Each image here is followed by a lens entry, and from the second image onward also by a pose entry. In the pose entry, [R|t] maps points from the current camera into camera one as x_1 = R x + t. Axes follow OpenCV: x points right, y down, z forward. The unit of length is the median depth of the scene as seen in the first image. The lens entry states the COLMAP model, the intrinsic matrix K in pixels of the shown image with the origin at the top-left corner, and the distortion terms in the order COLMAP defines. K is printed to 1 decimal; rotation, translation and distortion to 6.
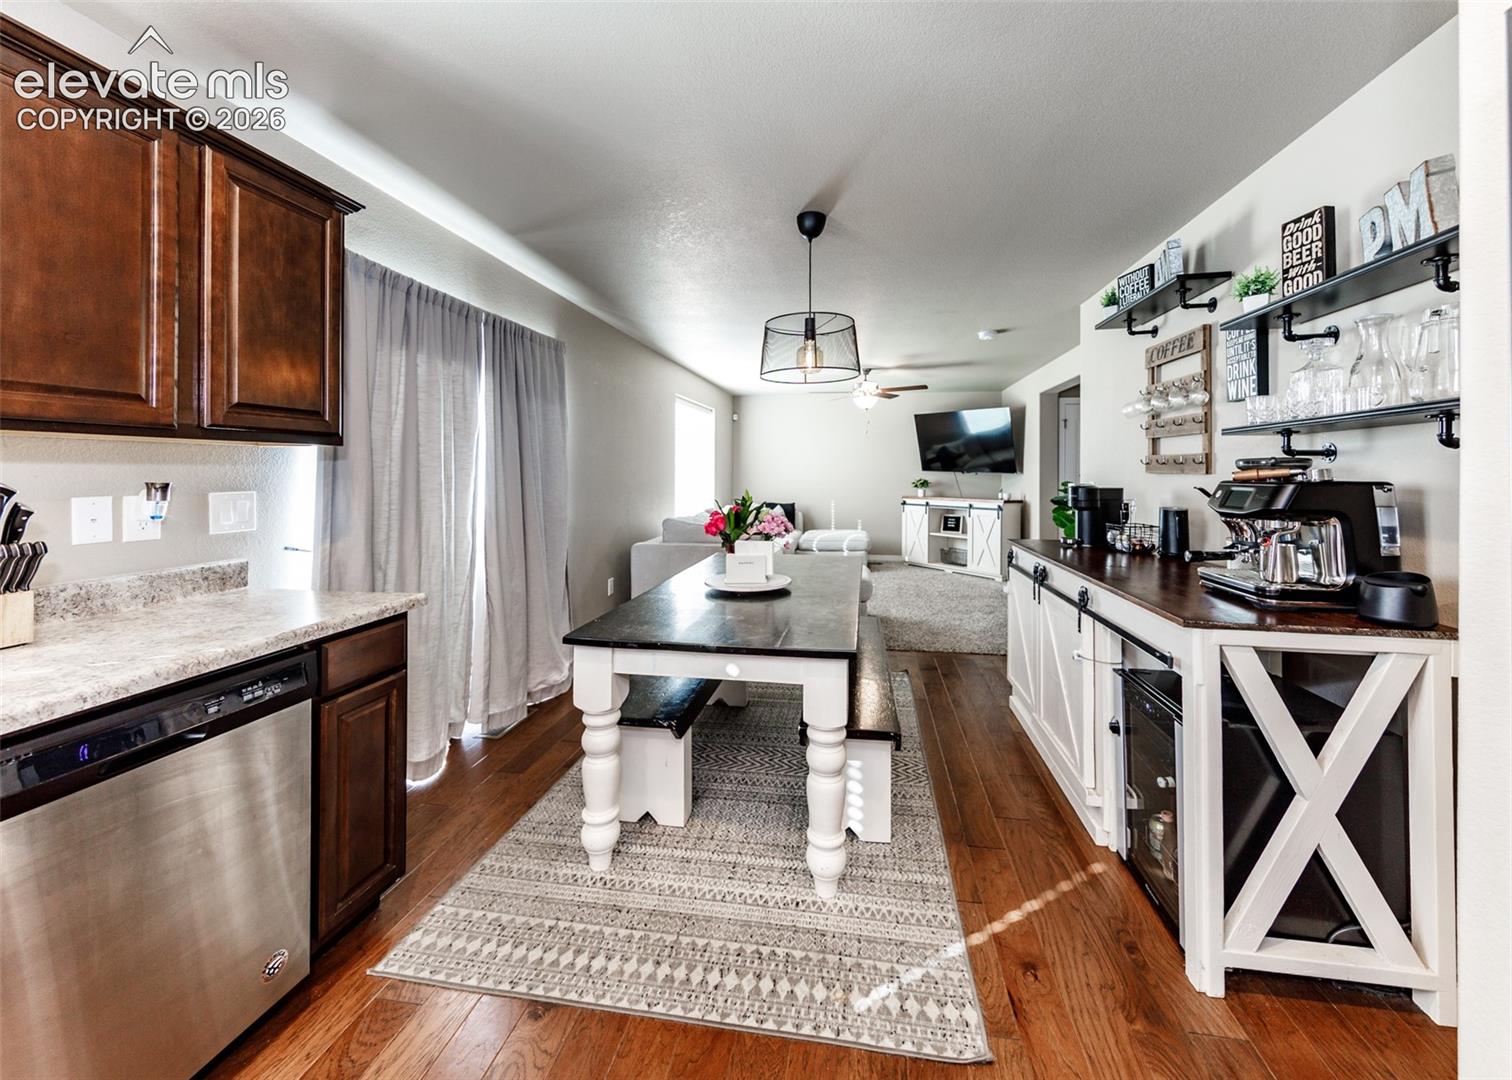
lens RADIAL K [[567.8, 0, 765.7], [0, 567.8, 463.5], [0, 0, 1]] dist [0.009968, -0.000618]
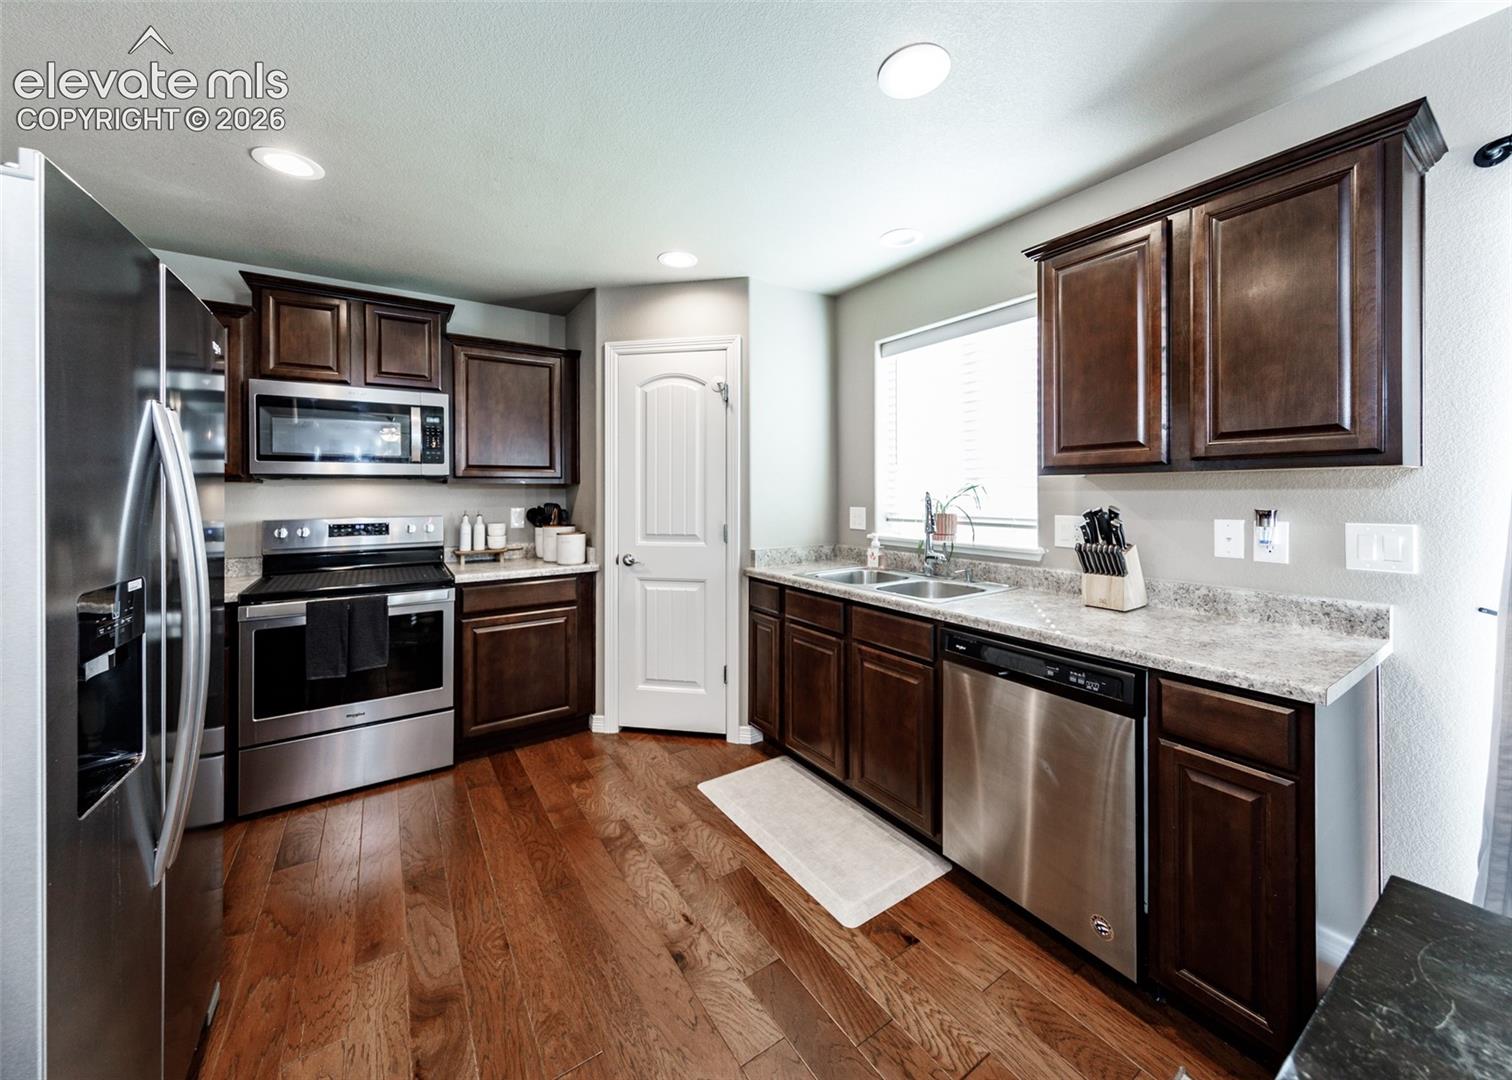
lens RADIAL K [[567.8, 0, 786.8], [0, 567.8, 486.7], [0, 0, 1]] dist [0.009968, -0.000618]
pose [[-0.707418, -0.005939, -0.706771, 0.076695], [0.013599, 0.999665, -0.022011, 0.000210], [0.706665, -0.025182, -0.707100, 0.256506]]
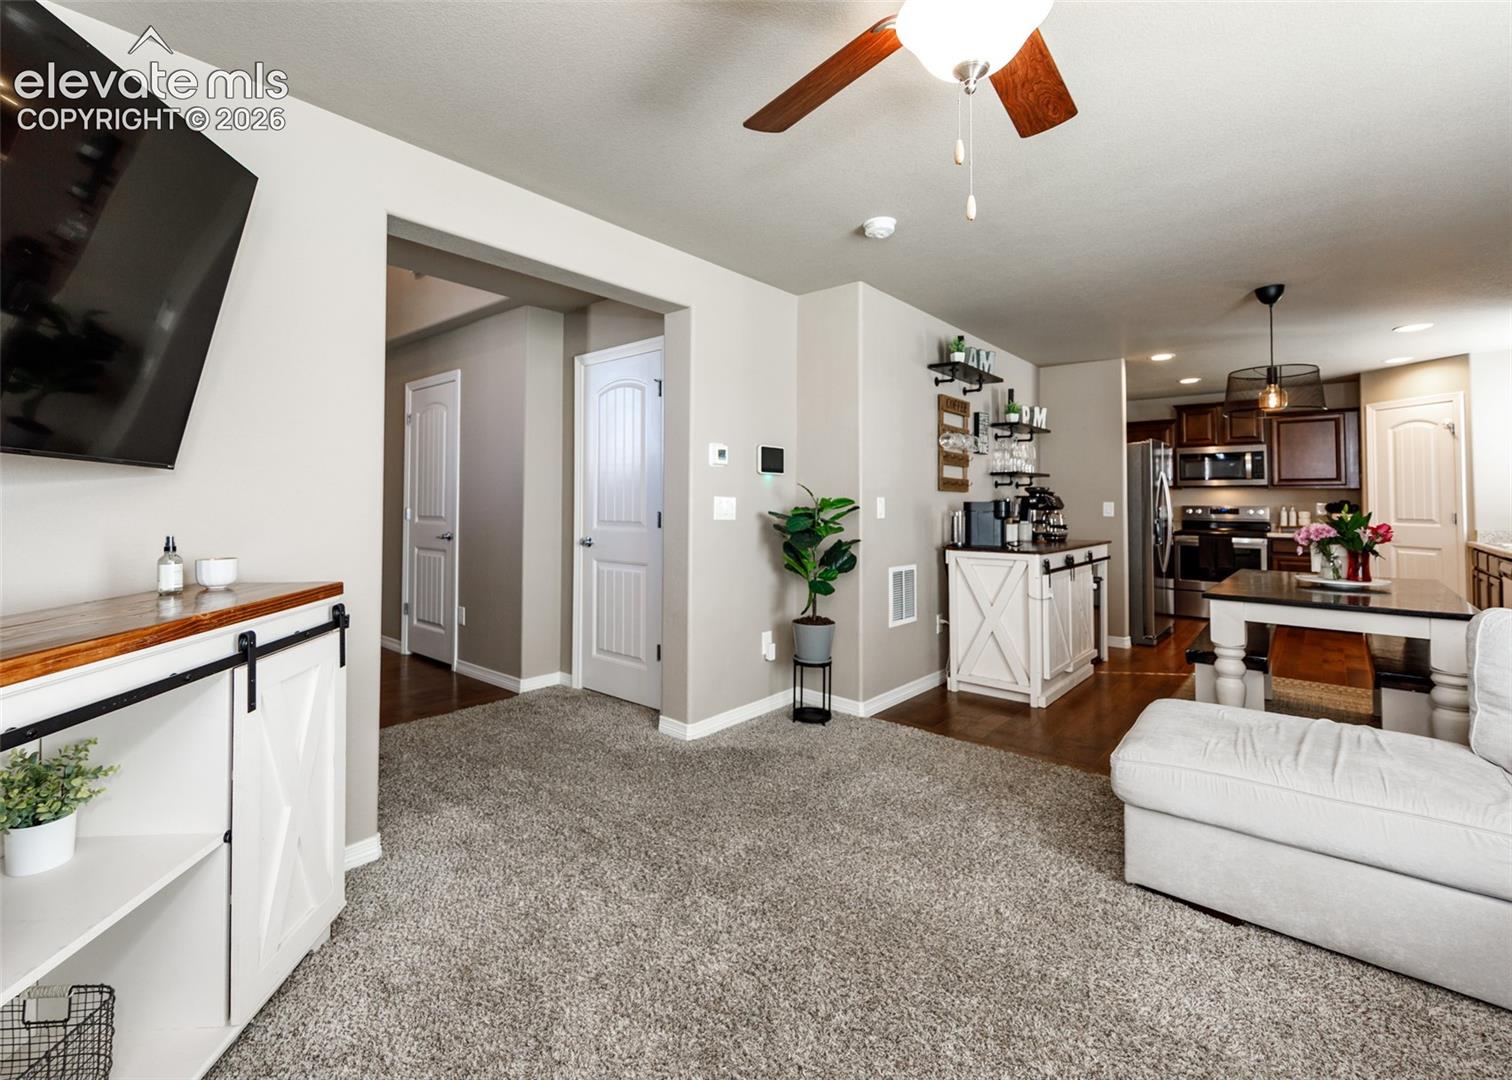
lens RADIAL K [[733.4, 0, 666.9], [0, 733.4, 482.1], [0, 0, 1]] dist [0.016860, -0.001132]
pose [[-0.846648, 0.007419, 0.532102, 0.121217], [-0.015853, 0.999107, -0.039153, 0.030207], [-0.531918, -0.041584, -0.845774, 1.135002]]
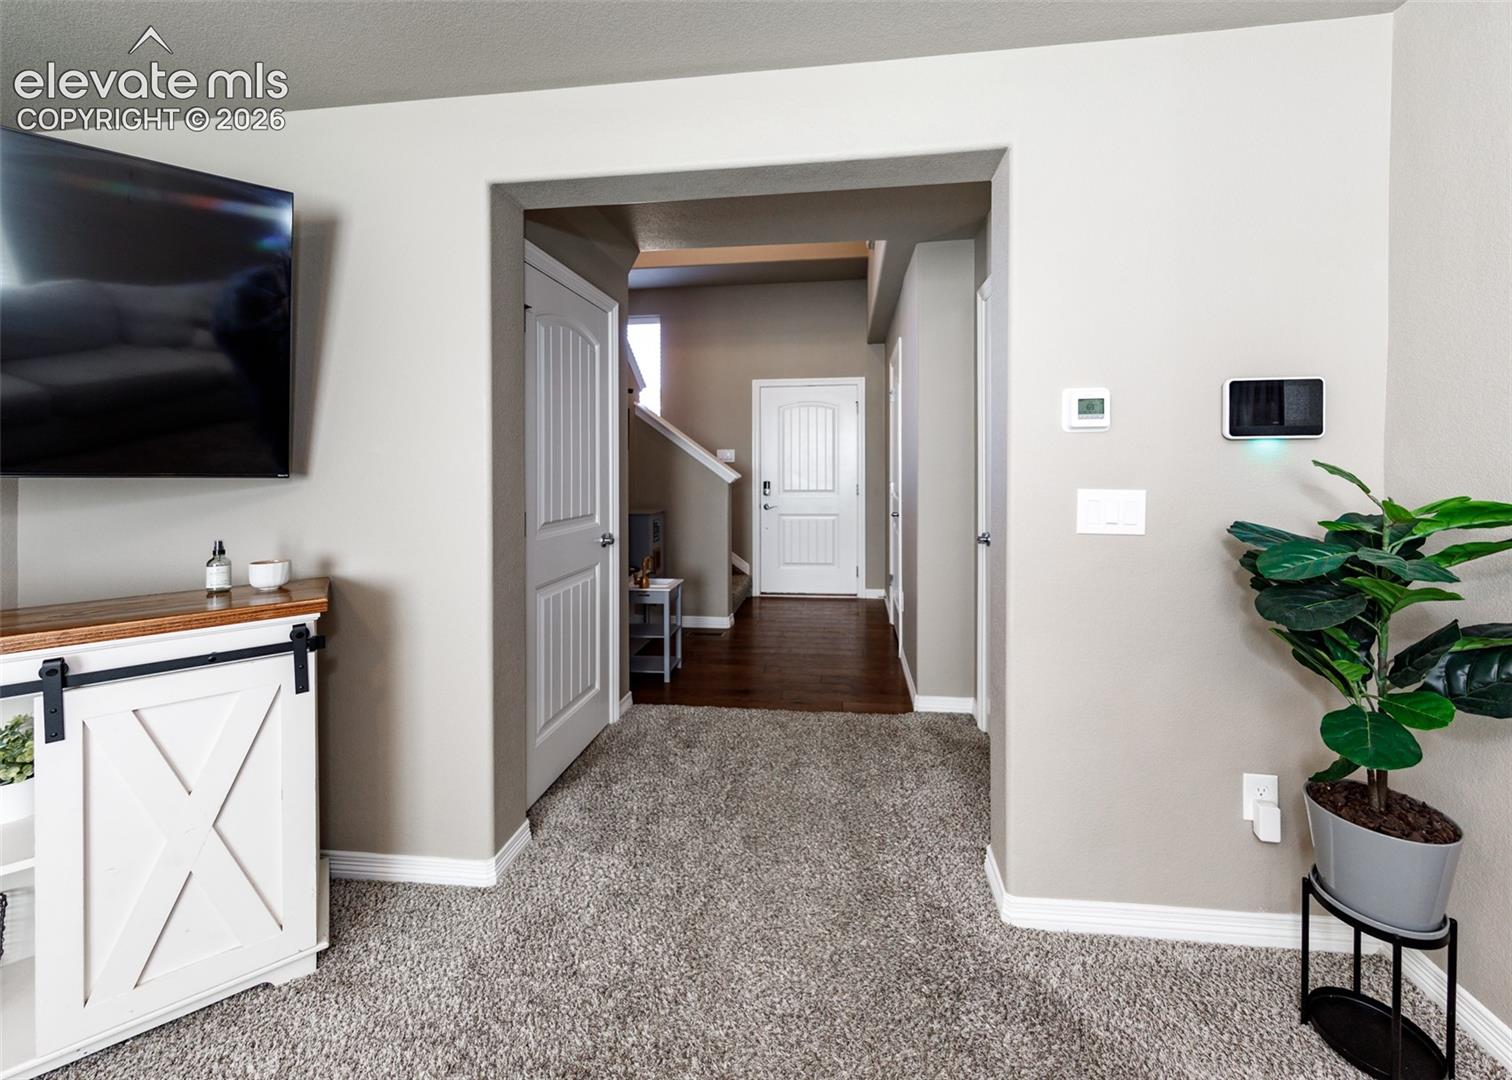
lens RADIAL K [[567.8, 0, 897.0], [0, 567.8, 458.4], [0, 0, 1]] dist [0.009968, -0.000618]
pose [[-0.064260, -0.016629, 0.997795, 0.162888], [-0.002834, 0.999860, 0.016481, 0.003962], [-0.997929, -0.001769, -0.064298, 0.748963]]
